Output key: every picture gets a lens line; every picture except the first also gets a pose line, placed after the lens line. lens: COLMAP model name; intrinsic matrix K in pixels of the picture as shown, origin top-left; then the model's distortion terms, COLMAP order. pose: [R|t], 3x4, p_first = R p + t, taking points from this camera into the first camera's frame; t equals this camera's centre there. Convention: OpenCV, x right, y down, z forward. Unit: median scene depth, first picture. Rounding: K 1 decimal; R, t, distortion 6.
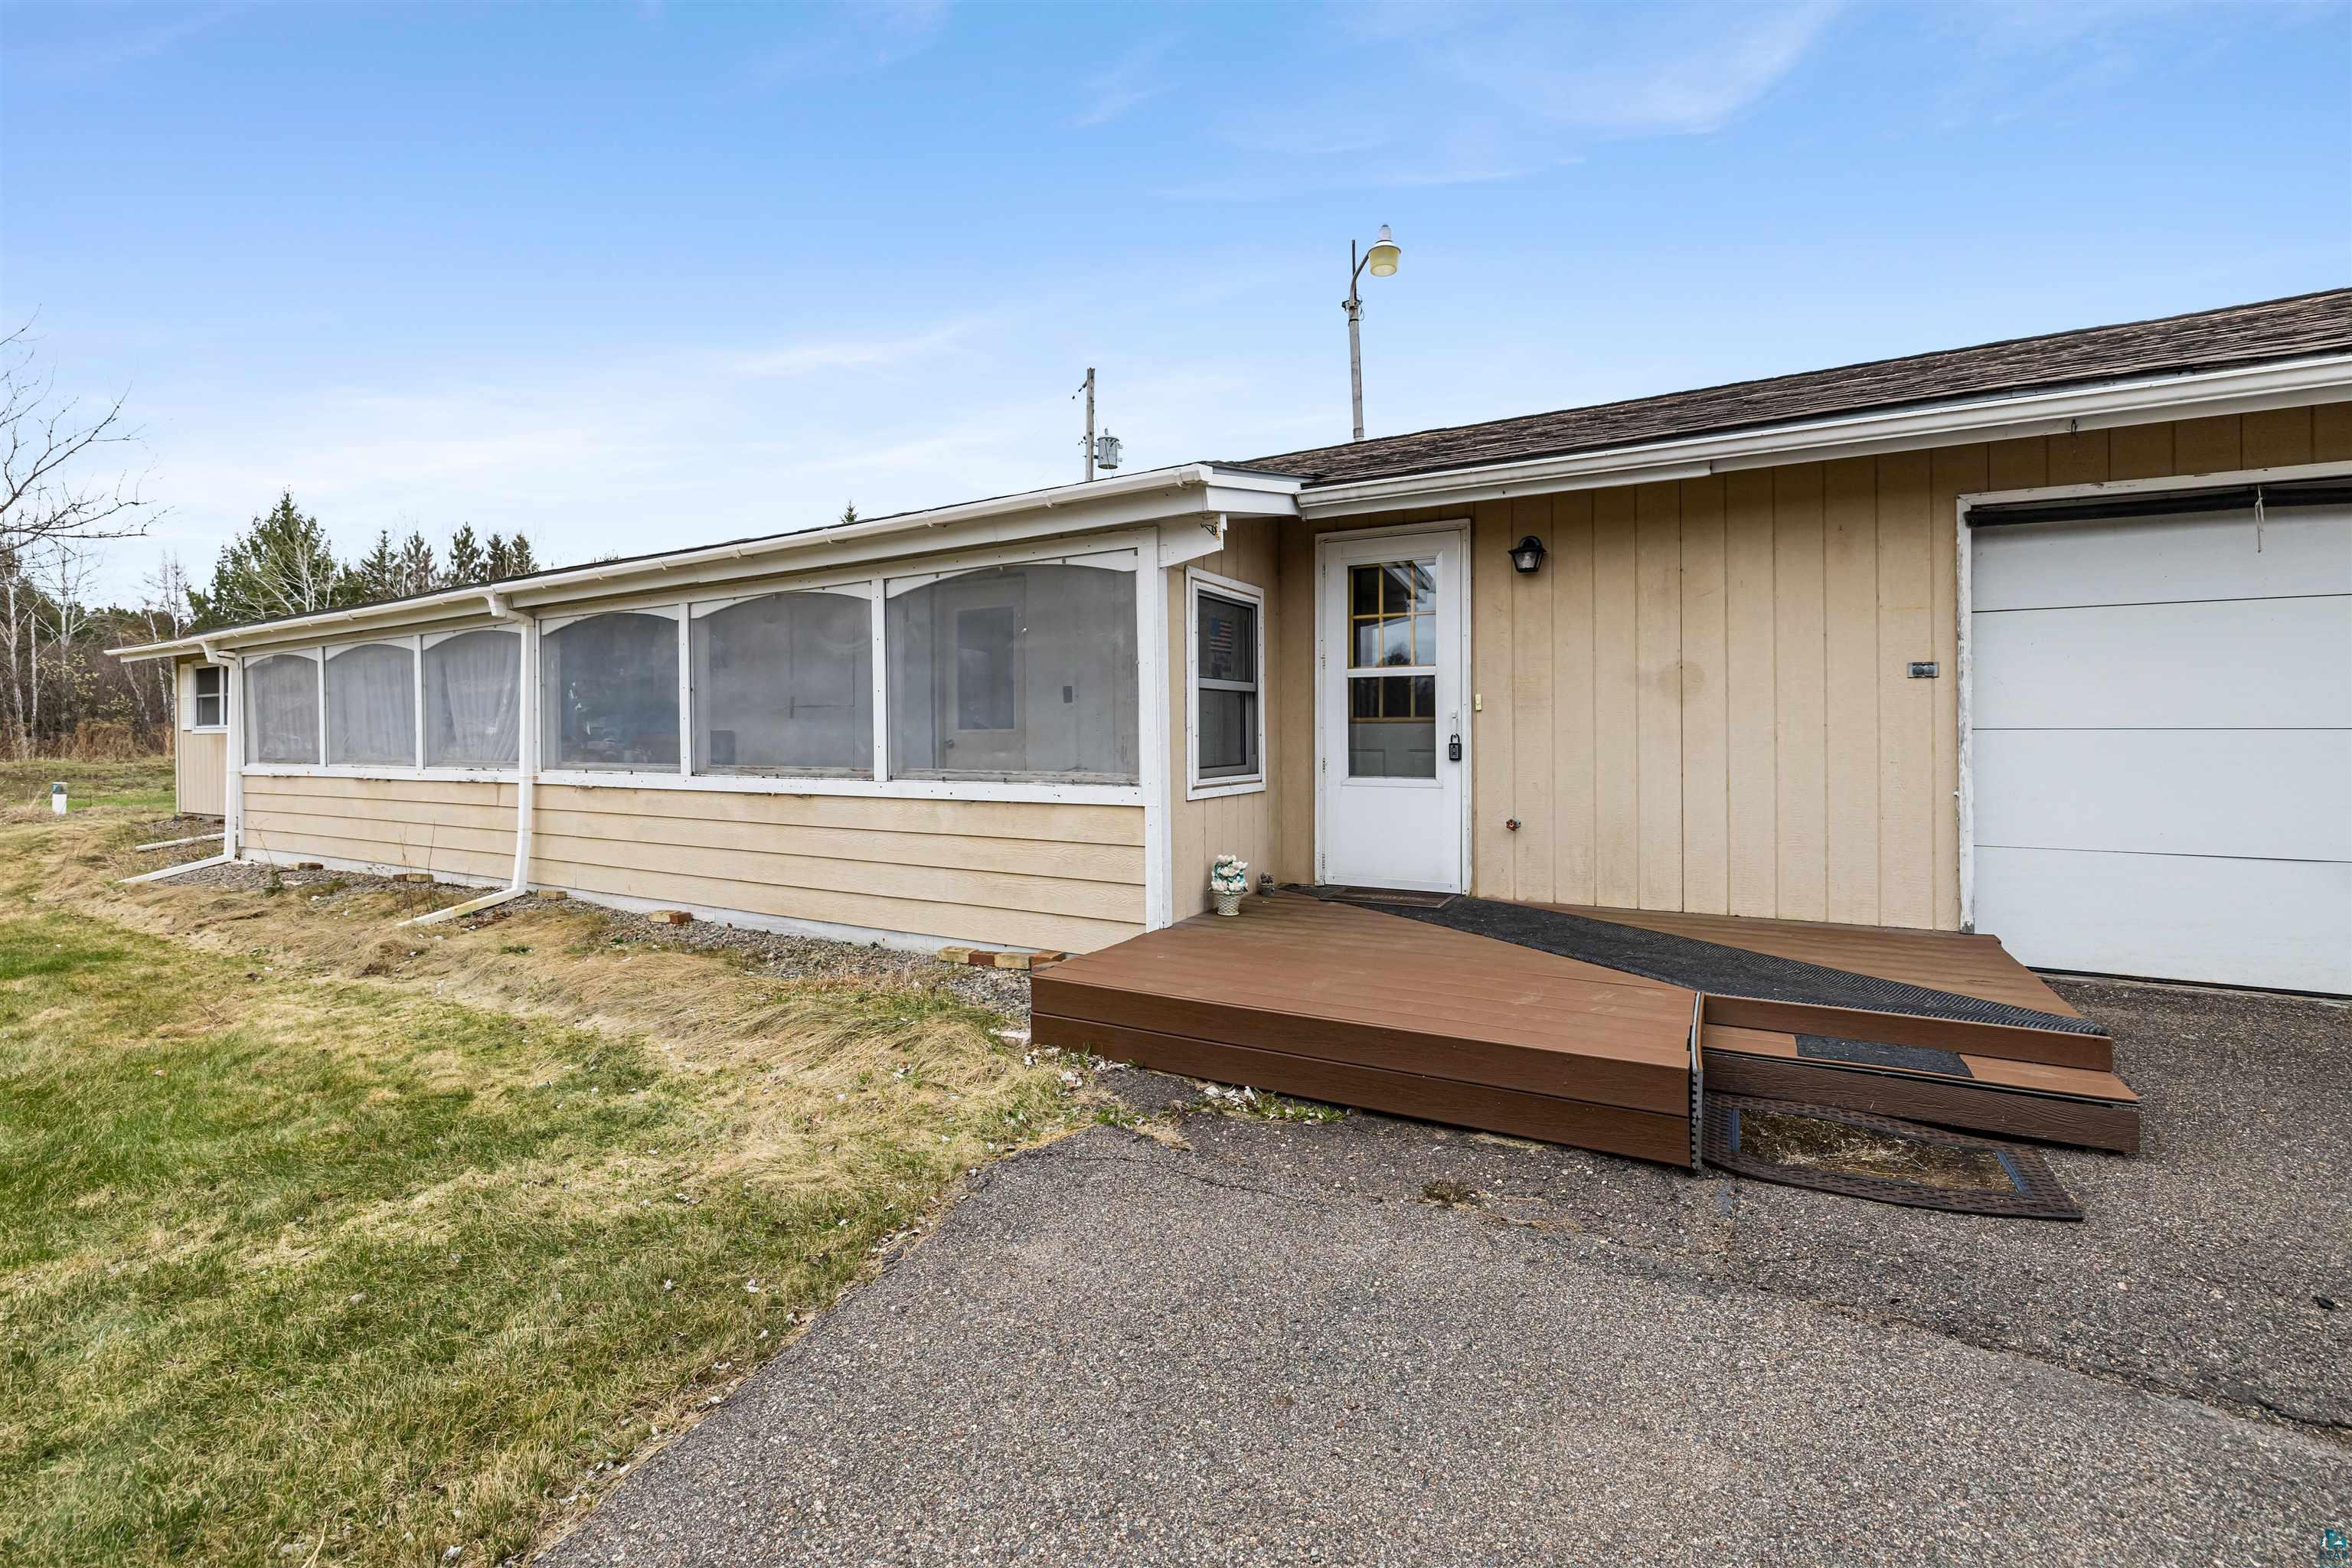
lens RADIAL K [[987.6, 0, 1172.1], [0, 987.6, 744.3], [0, 0, 1]] dist [-0.000536, 0.000008]
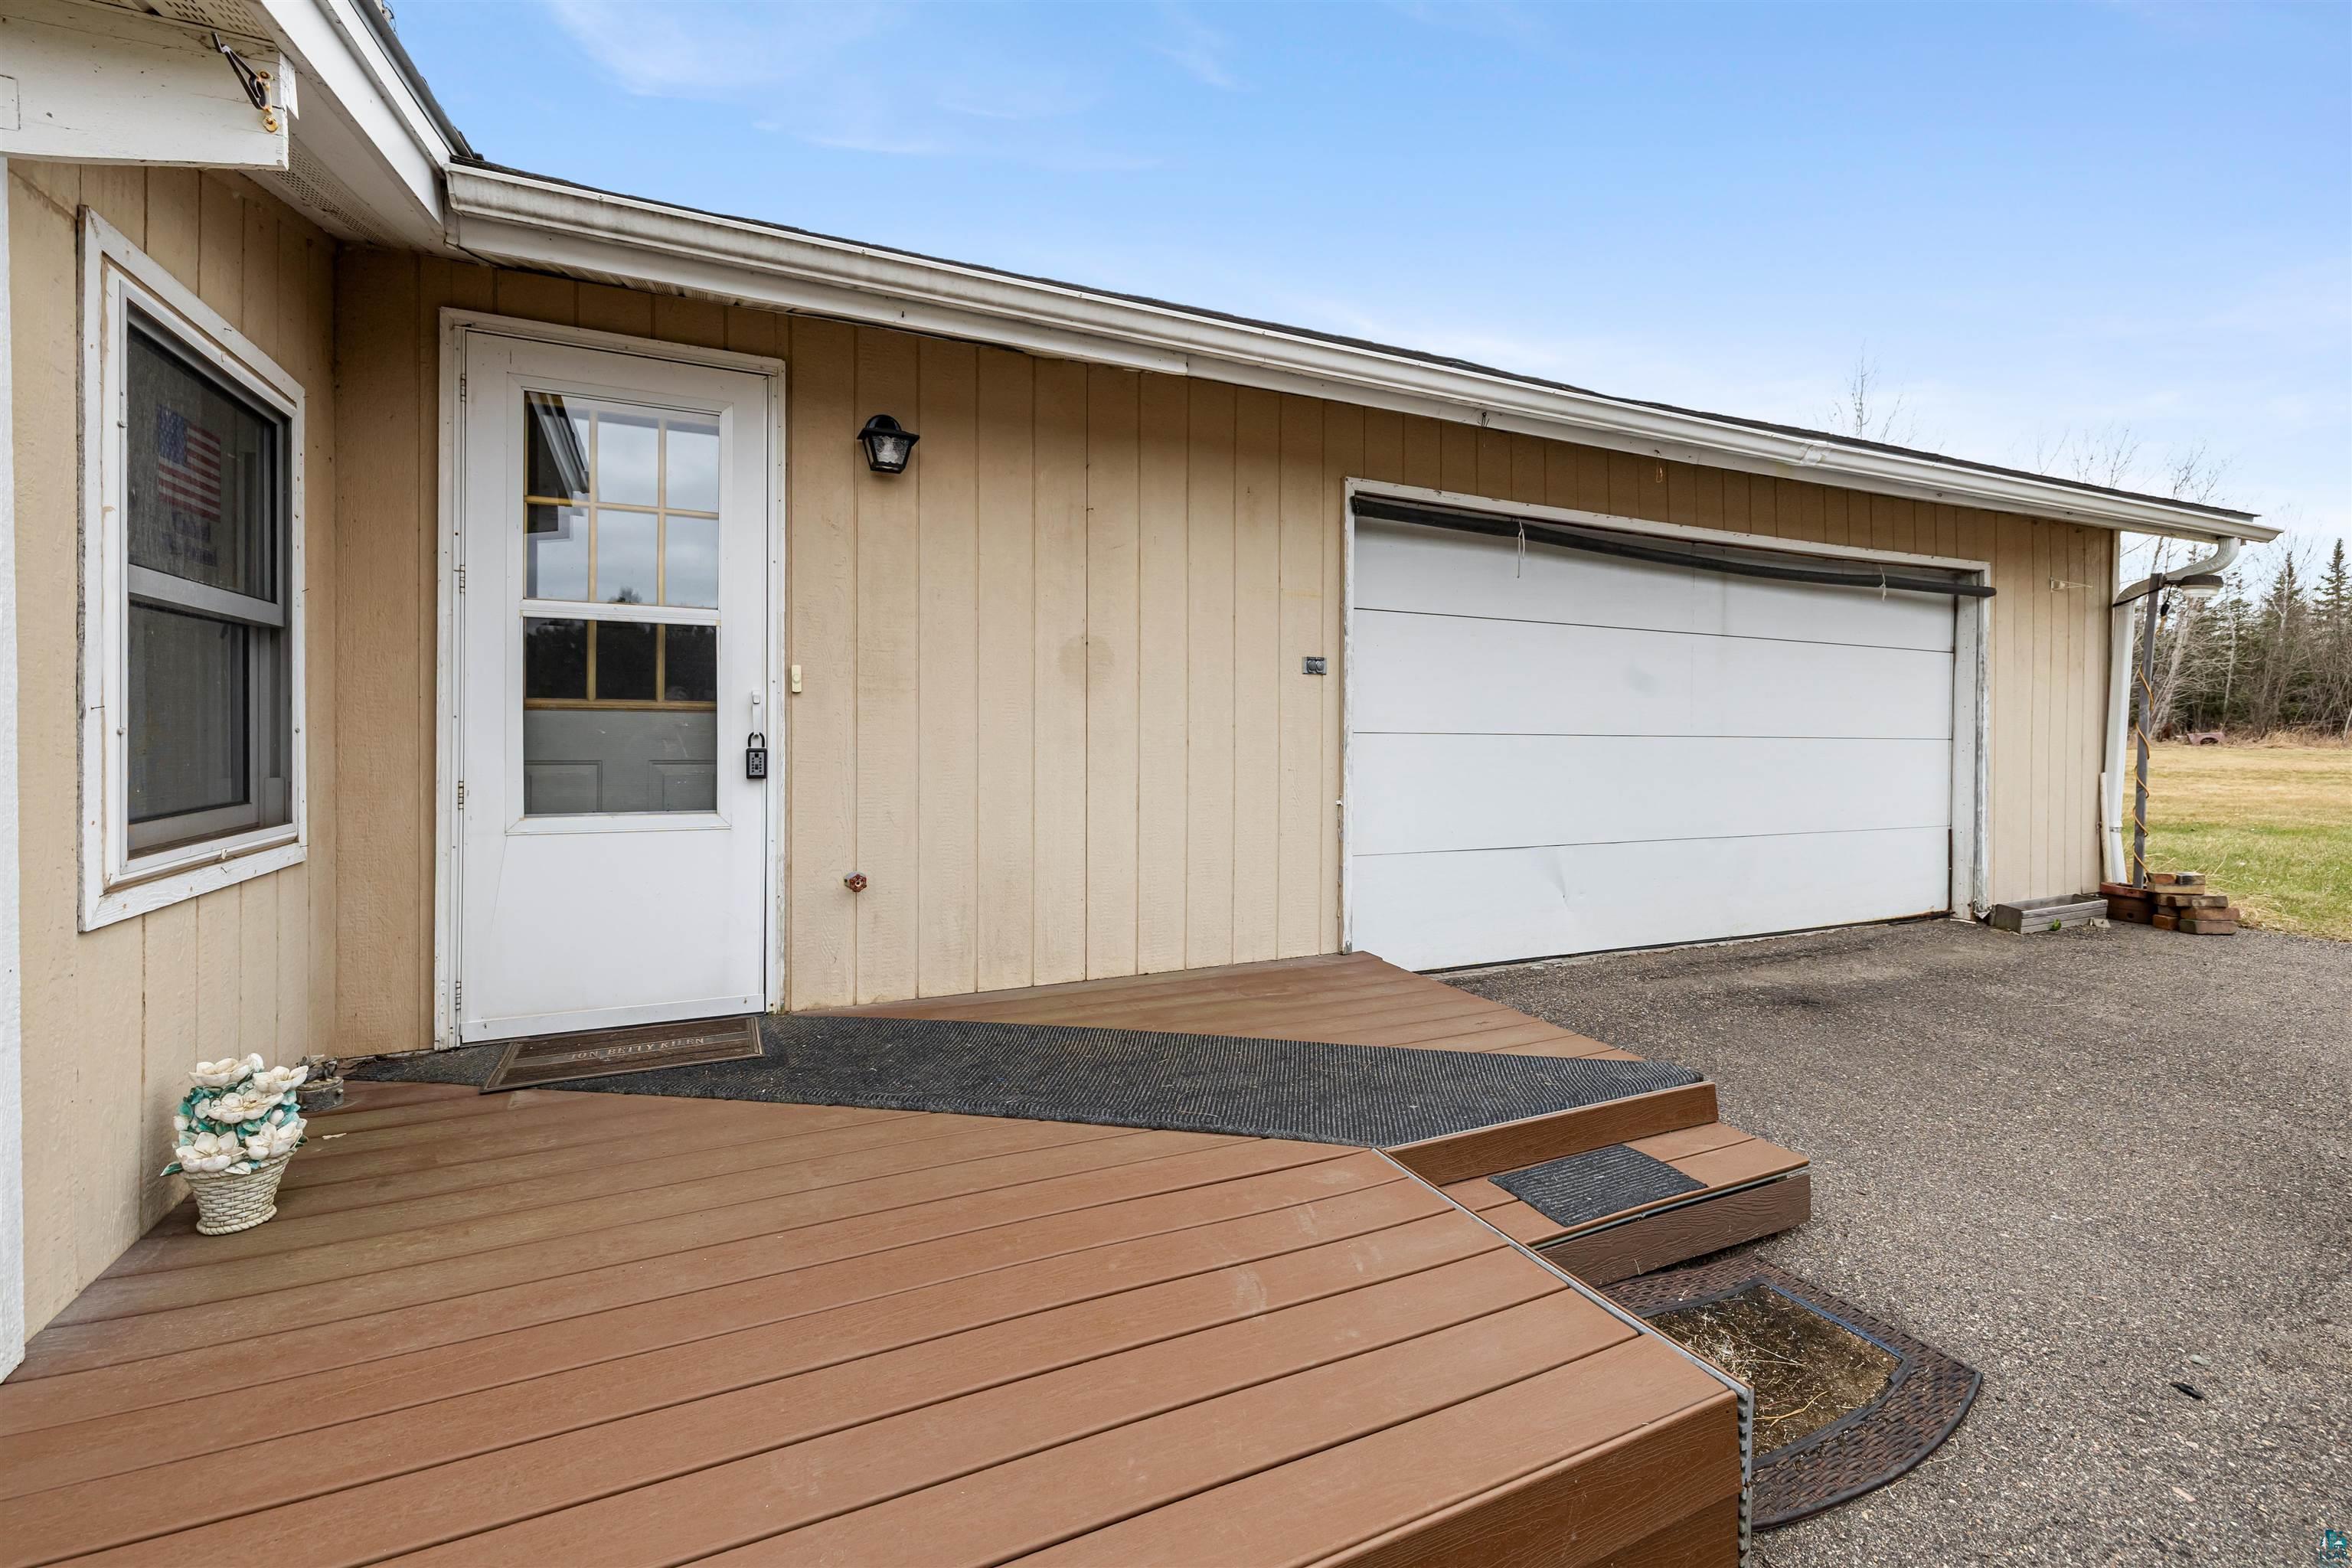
lens RADIAL K [[987.6, 0, 1172.1], [0, 987.6, 744.3], [0, 0, 1]] dist [-0.000536, 0.000008]
pose [[0.592112, -0.000310, 0.805856, -0.031355], [0.000593, 1.000000, -0.000051, -0.003691], [-0.805855, 0.000508, 0.592112, 0.493962]]
